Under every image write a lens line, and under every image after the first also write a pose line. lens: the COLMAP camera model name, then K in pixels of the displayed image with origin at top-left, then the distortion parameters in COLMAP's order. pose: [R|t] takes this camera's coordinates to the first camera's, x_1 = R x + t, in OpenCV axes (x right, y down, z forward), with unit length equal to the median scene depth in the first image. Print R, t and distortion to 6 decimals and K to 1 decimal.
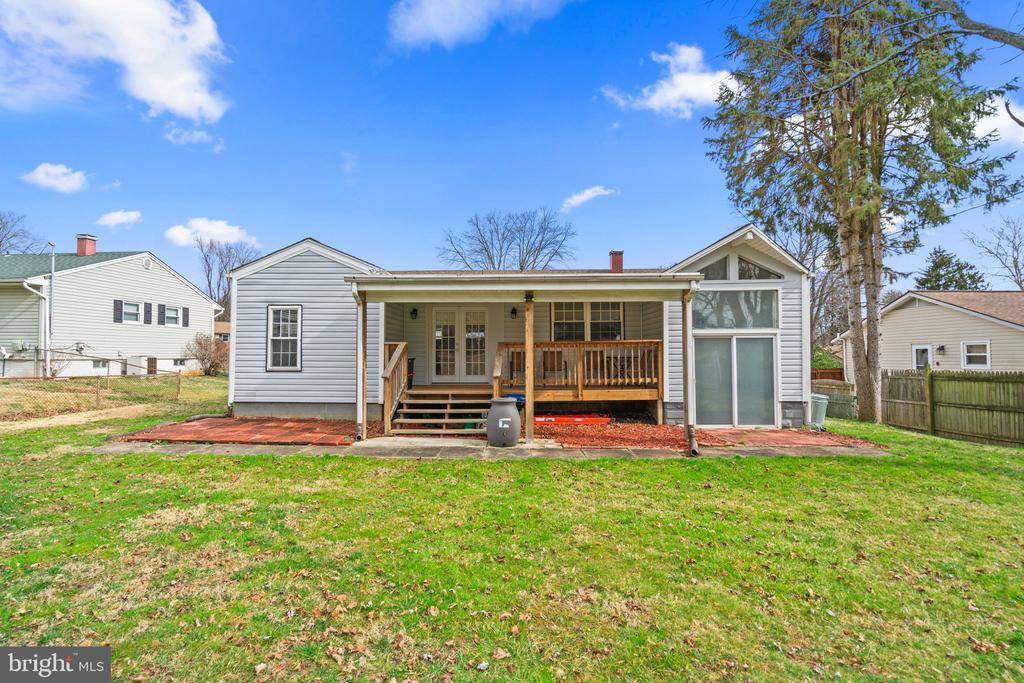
lens RADIAL K [[467.8, 0, 512.3], [0, 467.8, 330.6], [0, 0, 1]] dist [-0.006841, 0.004320]
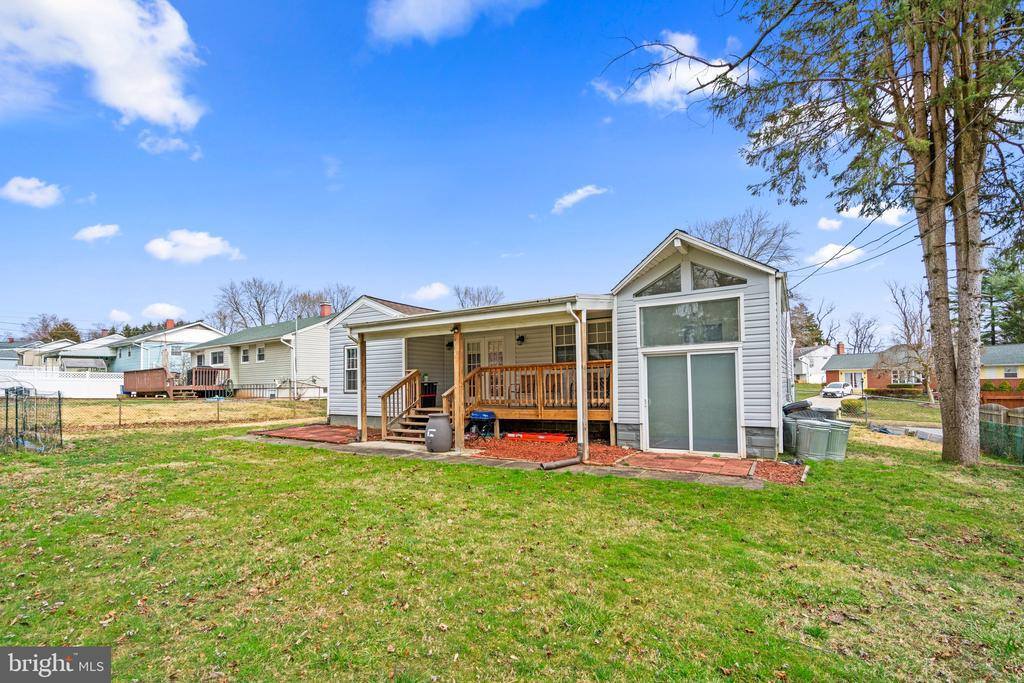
lens RADIAL K [[467.8, 0, 513.7], [0, 467.8, 361.3], [0, 0, 1]] dist [-0.006841, 0.004320]
pose [[0.861543, -0.036436, -0.506375, 0.640830], [0.039696, 0.999202, -0.004359, 0.018279], [0.506130, -0.016346, 0.862302, 0.042976]]
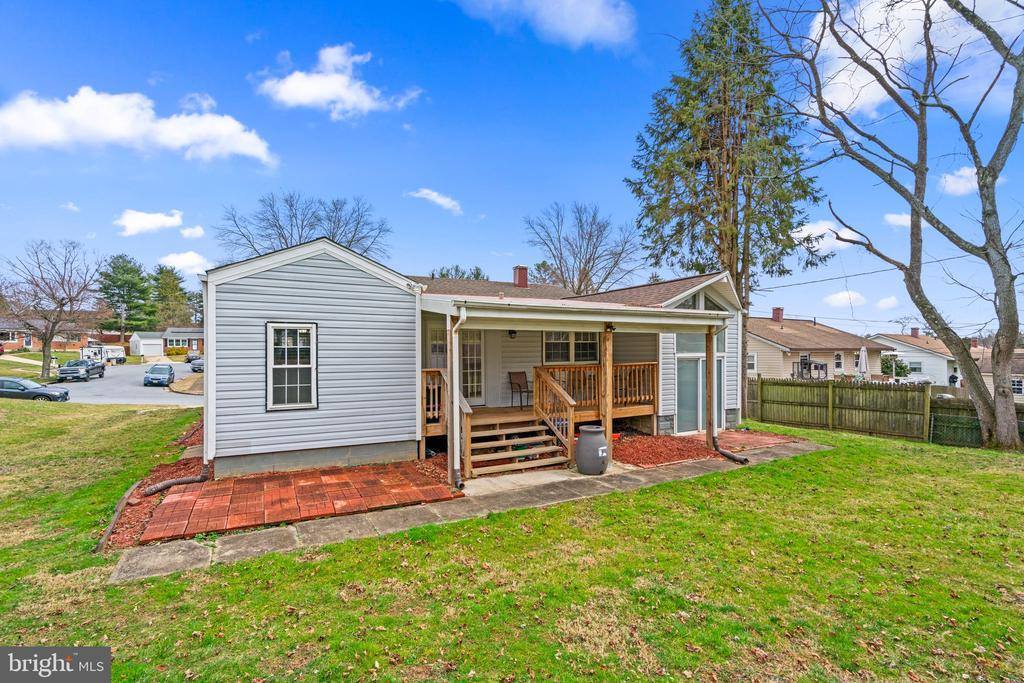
lens RADIAL K [[467.8, 0, 513.4], [0, 467.8, 340.6], [0, 0, 1]] dist [-0.006841, 0.004320]
pose [[0.873611, 0.009042, 0.486541, -0.550589], [-0.023318, 0.999457, 0.023294, -0.052233], [-0.486066, -0.031695, 0.873347, 0.167630]]
